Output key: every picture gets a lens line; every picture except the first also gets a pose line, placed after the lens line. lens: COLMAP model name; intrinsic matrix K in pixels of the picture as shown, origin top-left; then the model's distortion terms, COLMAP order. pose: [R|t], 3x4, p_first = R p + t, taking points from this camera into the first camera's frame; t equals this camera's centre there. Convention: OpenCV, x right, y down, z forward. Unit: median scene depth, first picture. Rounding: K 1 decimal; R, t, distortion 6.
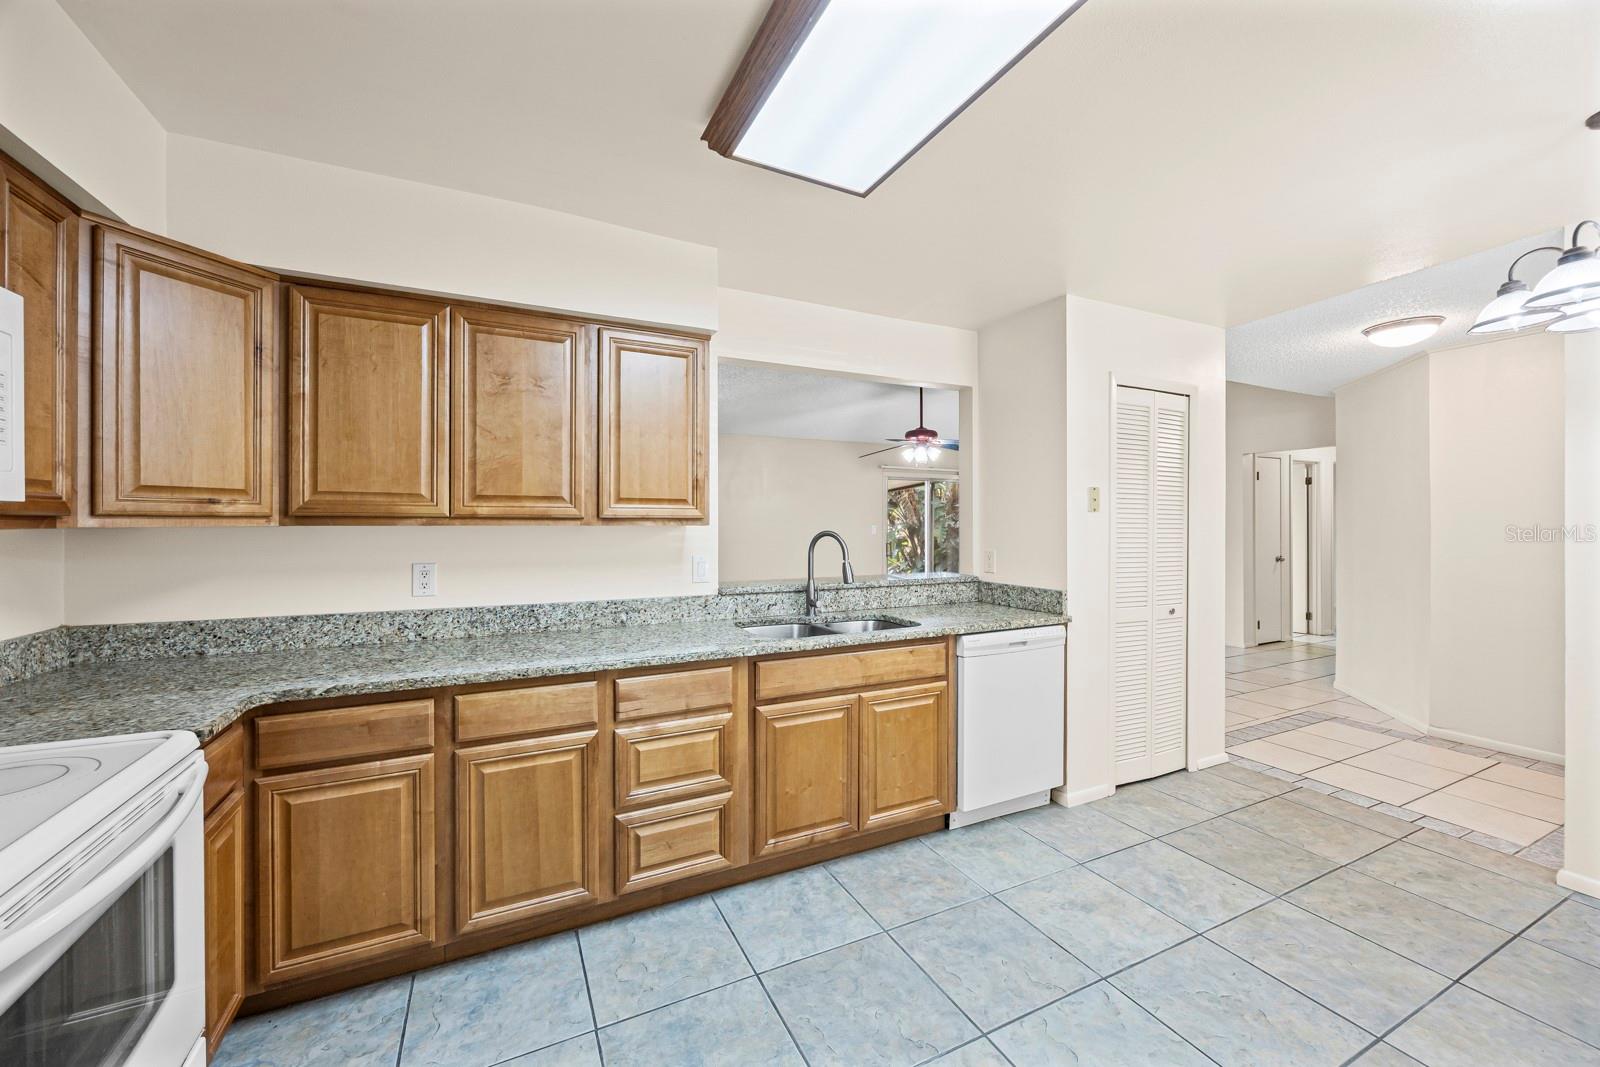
lens RADIAL K [[622.0, 0, 790.1], [0, 622.0, 524.6], [0, 0, 1]] dist [0.001396, 0.000051]
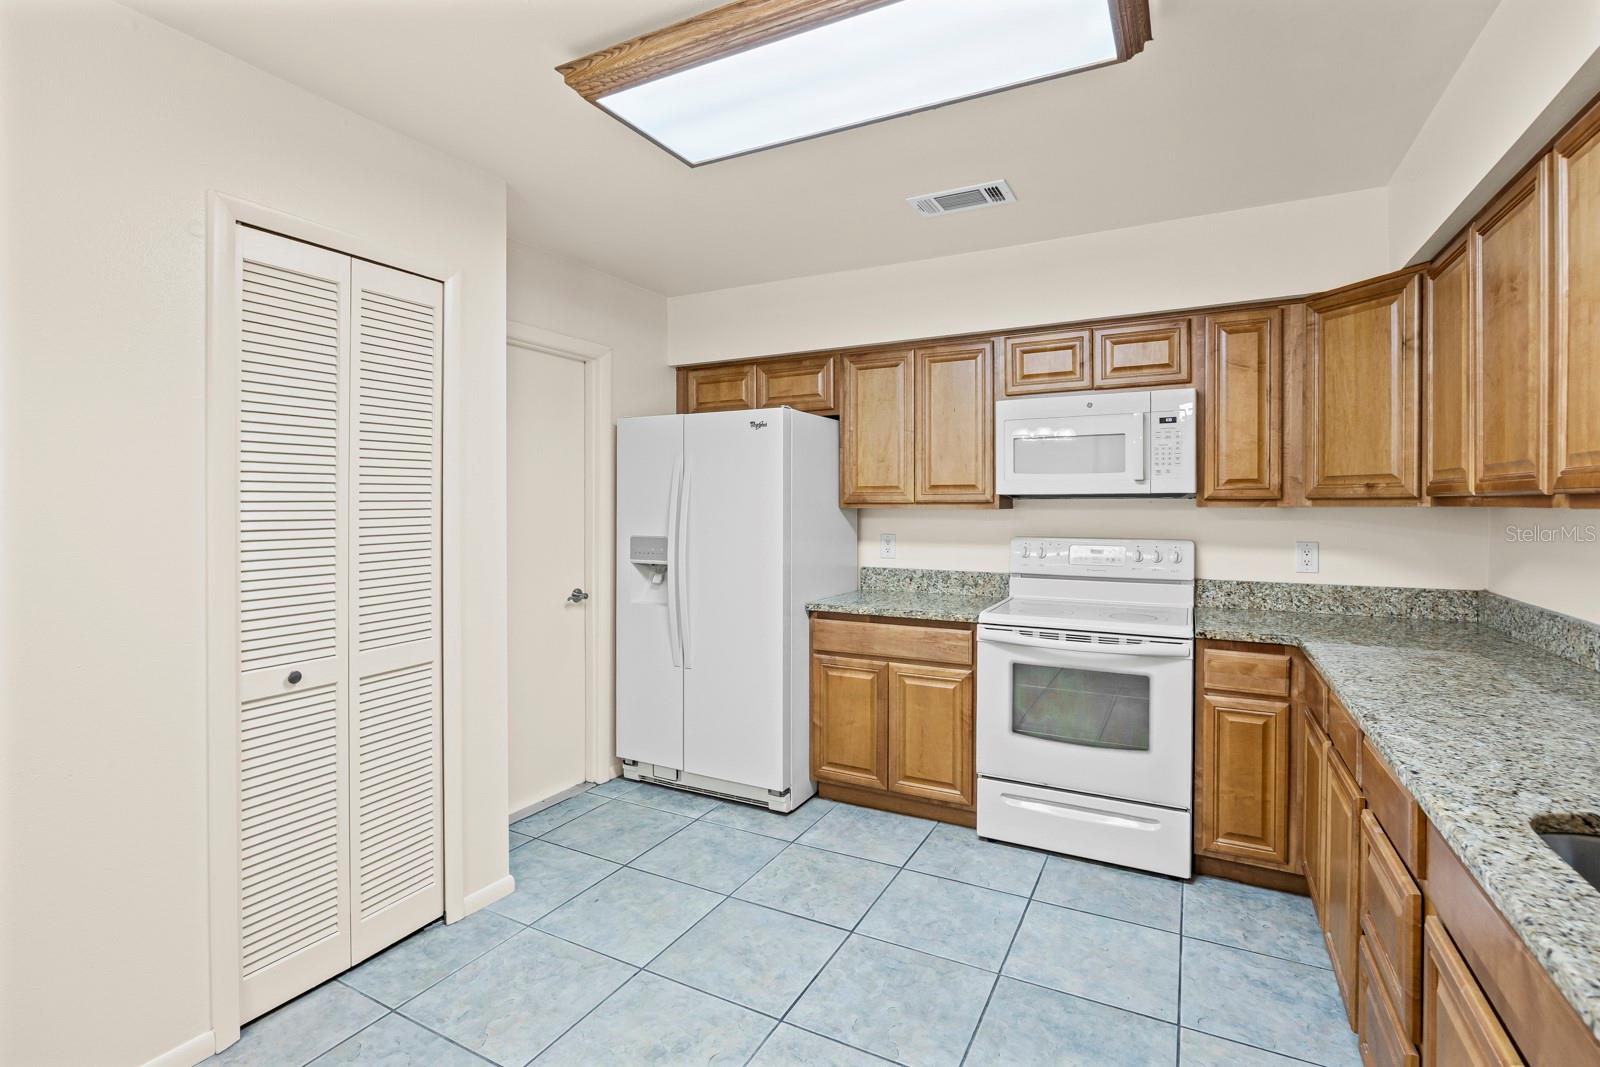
lens RADIAL K [[745.7, 0, 810.9], [0, 745.7, 509.9], [0, 0, 1]] dist [-0.013095, 0.001238]
pose [[-0.792886, 0.004725, -0.609352, 0.575769], [-0.002457, 0.999937, 0.010949, -0.002202], [0.609366, 0.010179, -0.792824, 1.064966]]
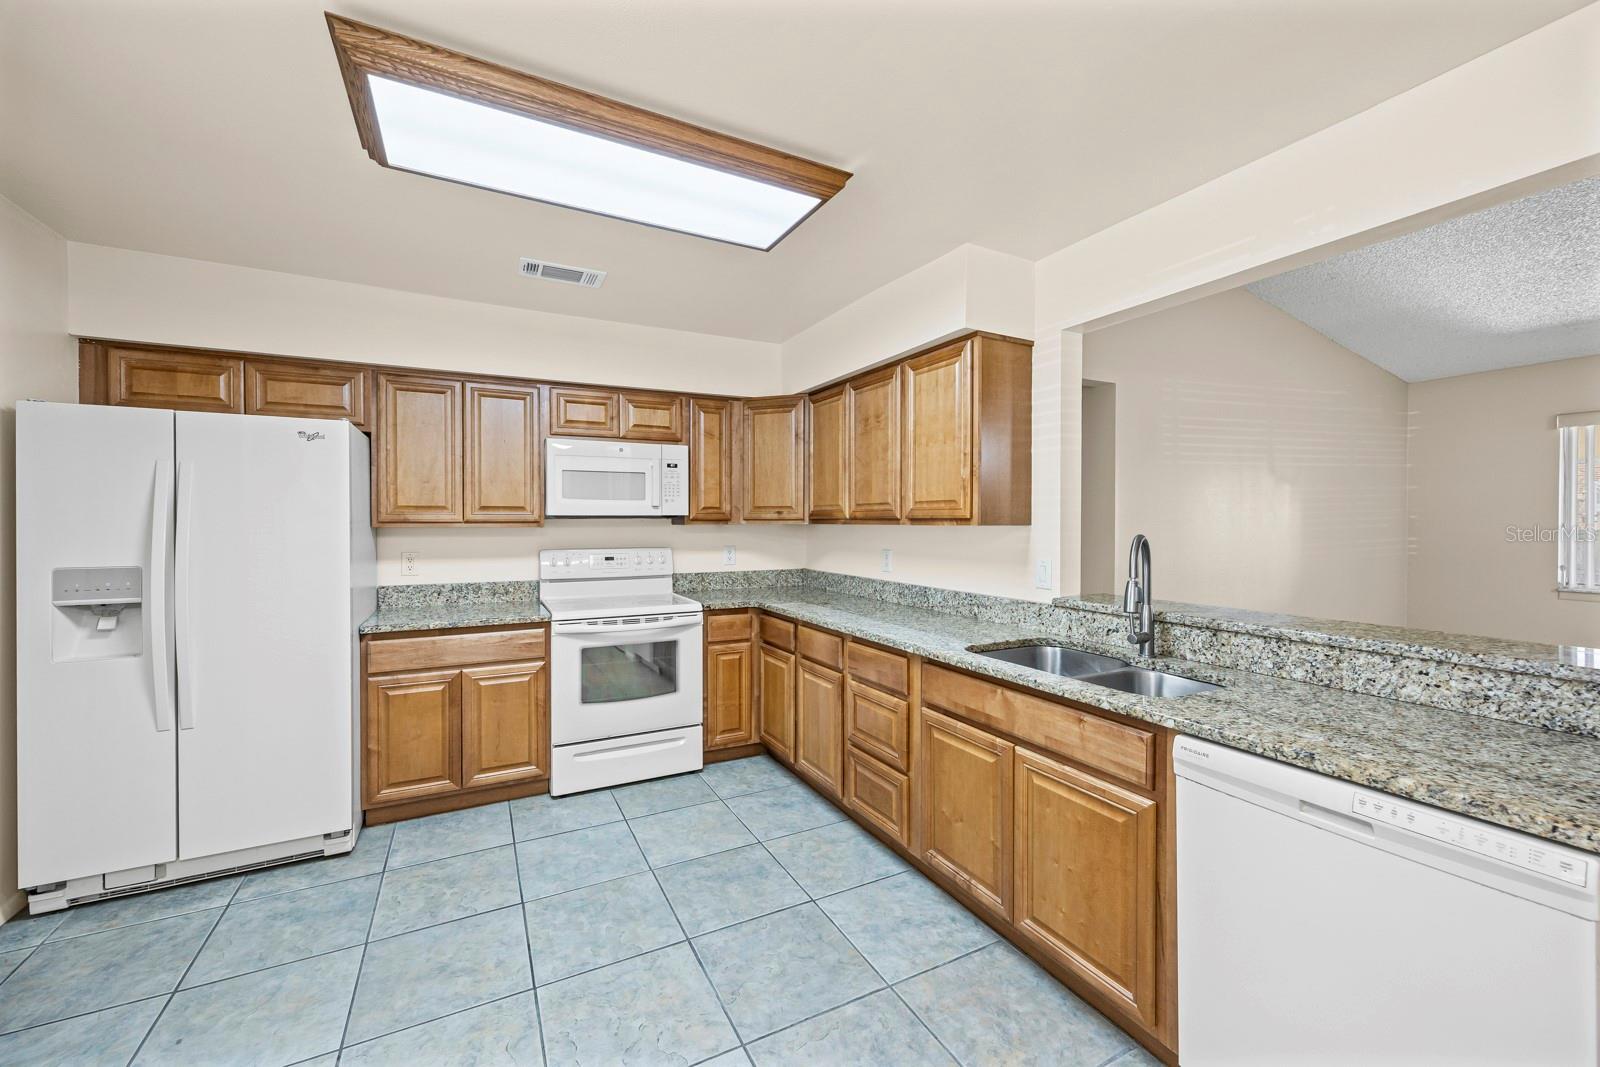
lens RADIAL K [[622.0, 0, 794.1], [0, 622.0, 526.3], [0, 0, 1]] dist [0.001396, 0.000051]
pose [[0.036016, 0.007073, -0.999326, 0.867880], [-0.003410, 0.999970, 0.006955, -0.003130], [0.999345, 0.003157, 0.036039, 0.703160]]
